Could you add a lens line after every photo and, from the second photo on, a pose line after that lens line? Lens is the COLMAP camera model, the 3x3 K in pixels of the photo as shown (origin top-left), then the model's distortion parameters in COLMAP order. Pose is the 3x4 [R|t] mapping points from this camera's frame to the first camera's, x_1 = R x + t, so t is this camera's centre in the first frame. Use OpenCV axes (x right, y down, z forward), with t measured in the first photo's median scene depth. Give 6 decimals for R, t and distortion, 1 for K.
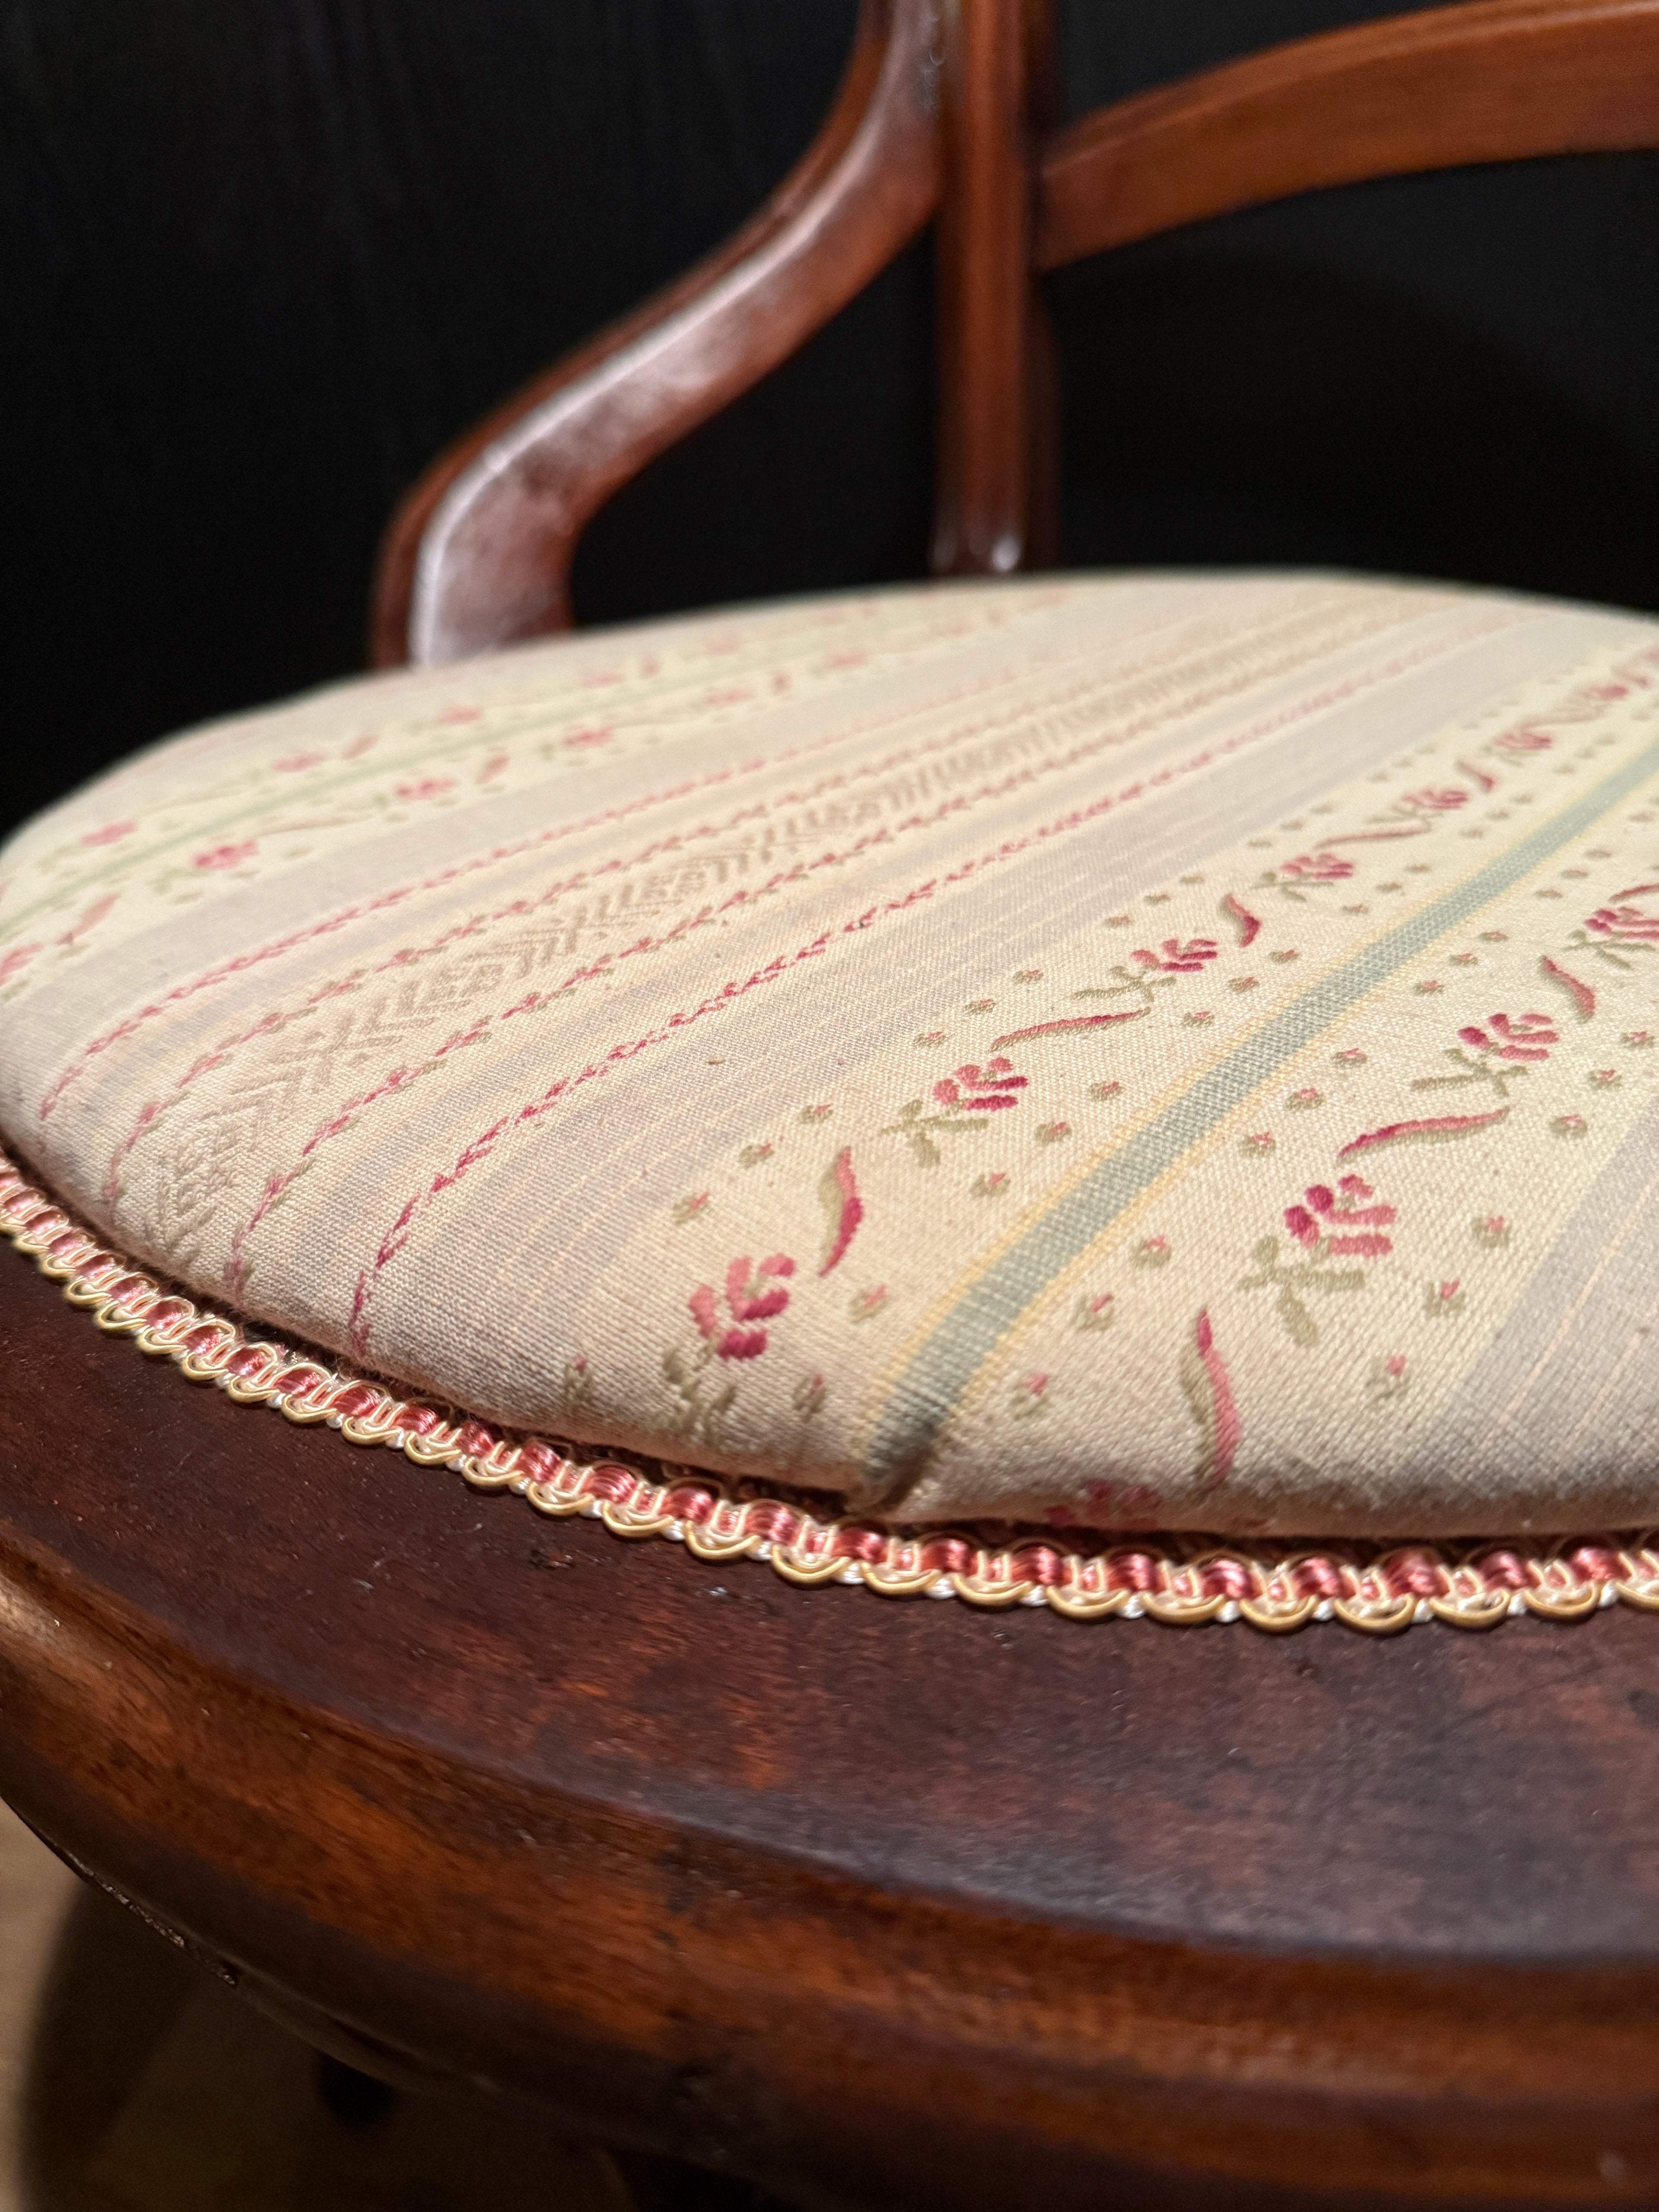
lens RADIAL K [[1666.9, 0, 802.7], [0, 1666.9, 1098.2], [0, 0, 1]] dist [0.065231, -0.154493]
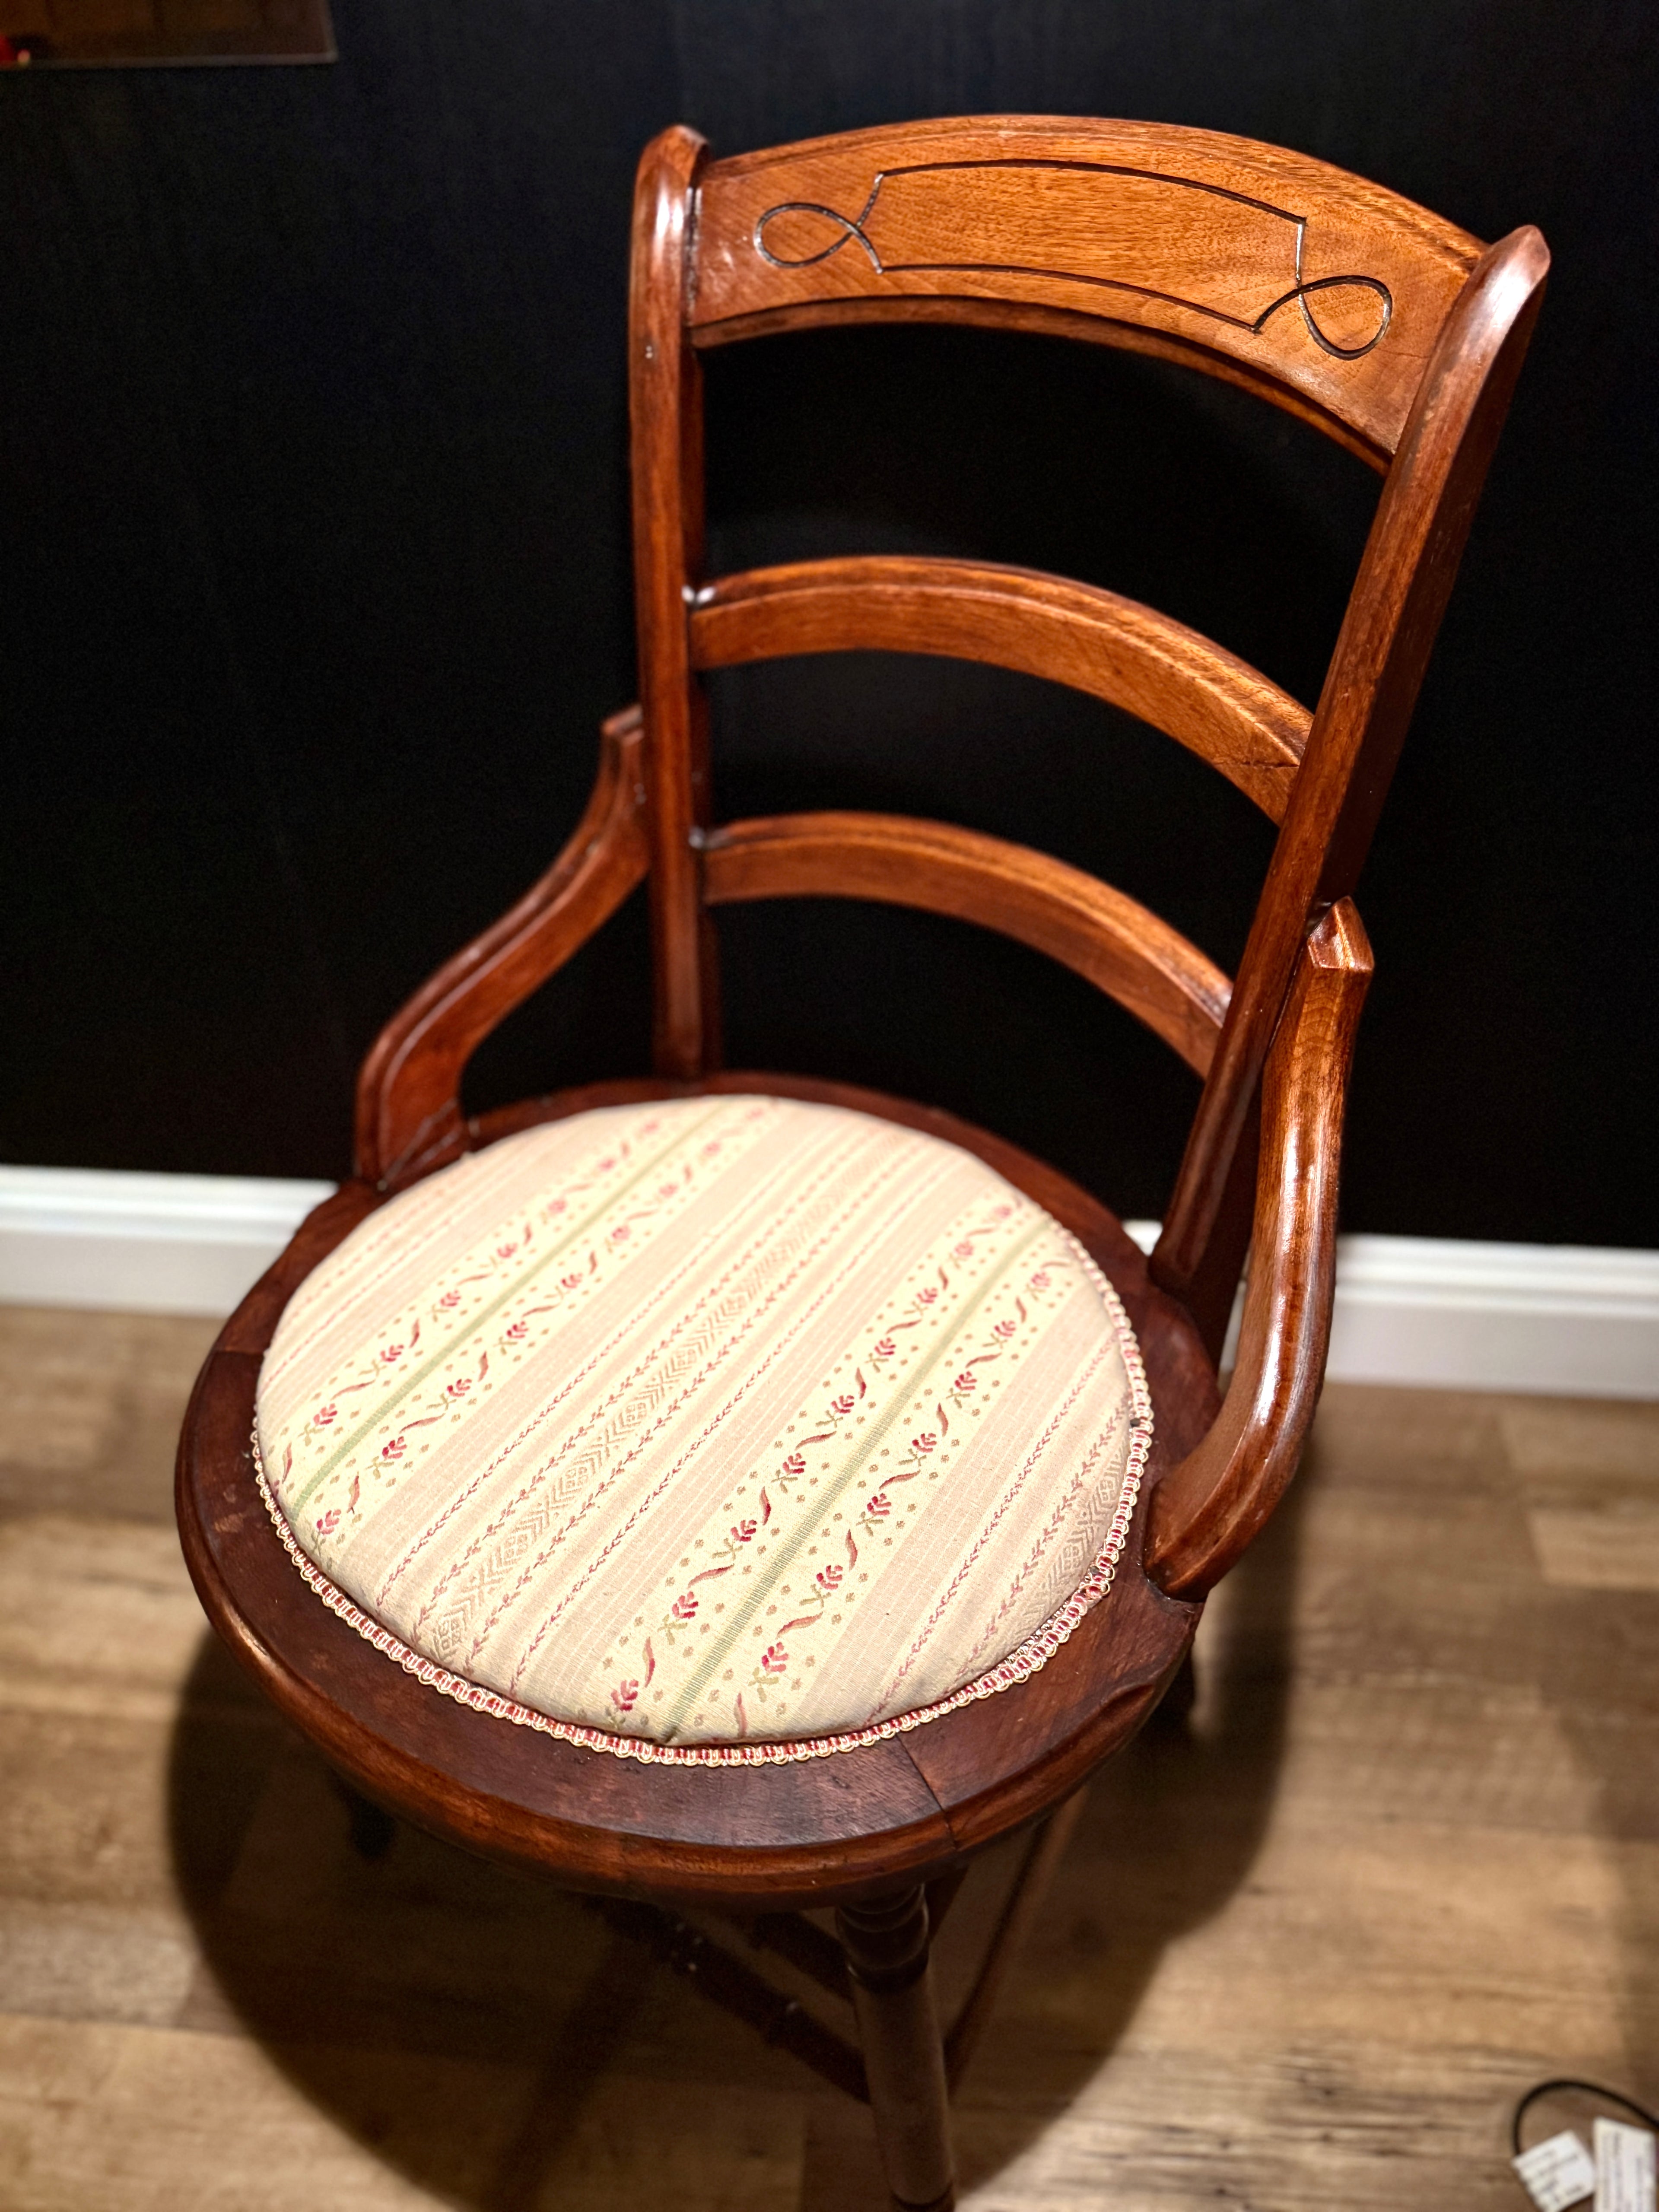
lens RADIAL K [[1571.1, 0, 837.9], [0, 1571.1, 1101.9], [0, 0, 1]] dist [0.003811, -0.008389]
pose [[0.982325, -0.059053, 0.177625, -0.110698], [0.024452, 0.981283, 0.191012, -1.790997], [-0.185580, -0.183293, 0.965383, -2.215548]]
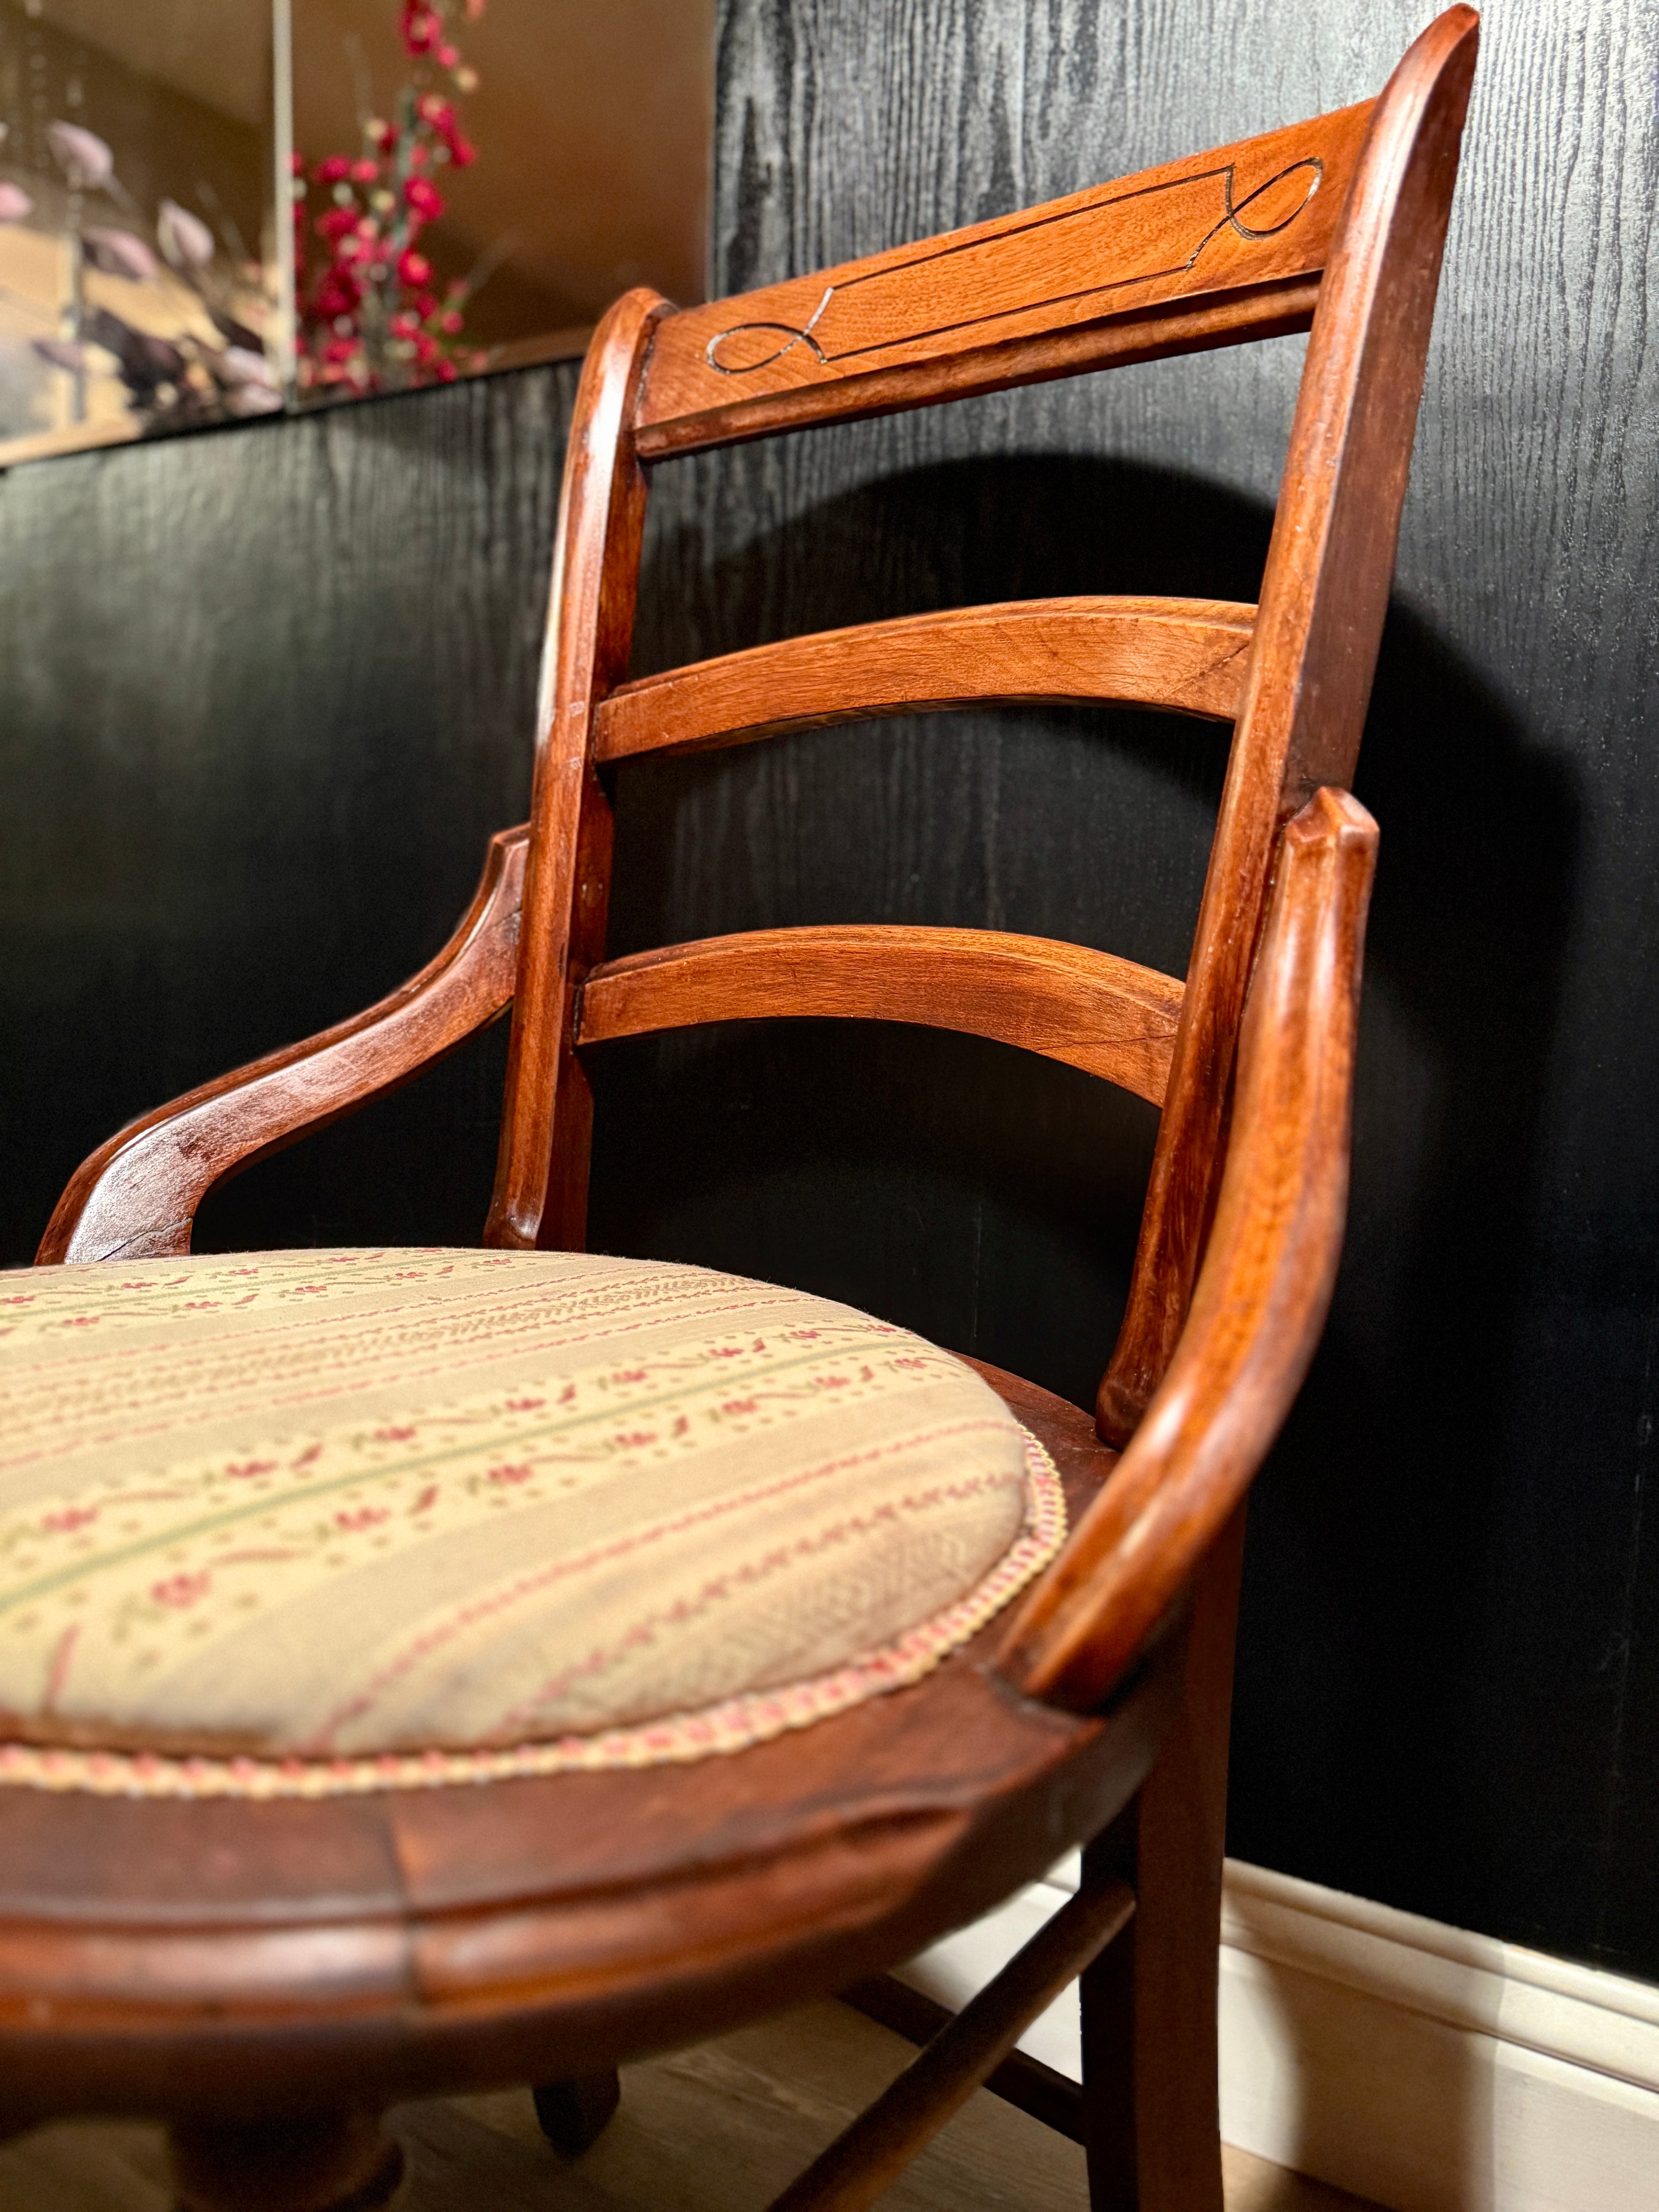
lens RADIAL K [[1586.6, 0, 829.5], [0, 1586.6, 1106.0], [0, 0, 1]] dist [0.006491, 0.000973]
pose [[0.993257, 0.099048, 0.060253, 0.839277], [-0.070841, 0.929922, -0.360869, 0.151536], [-0.091774, 0.354167, 0.930668, -0.947925]]
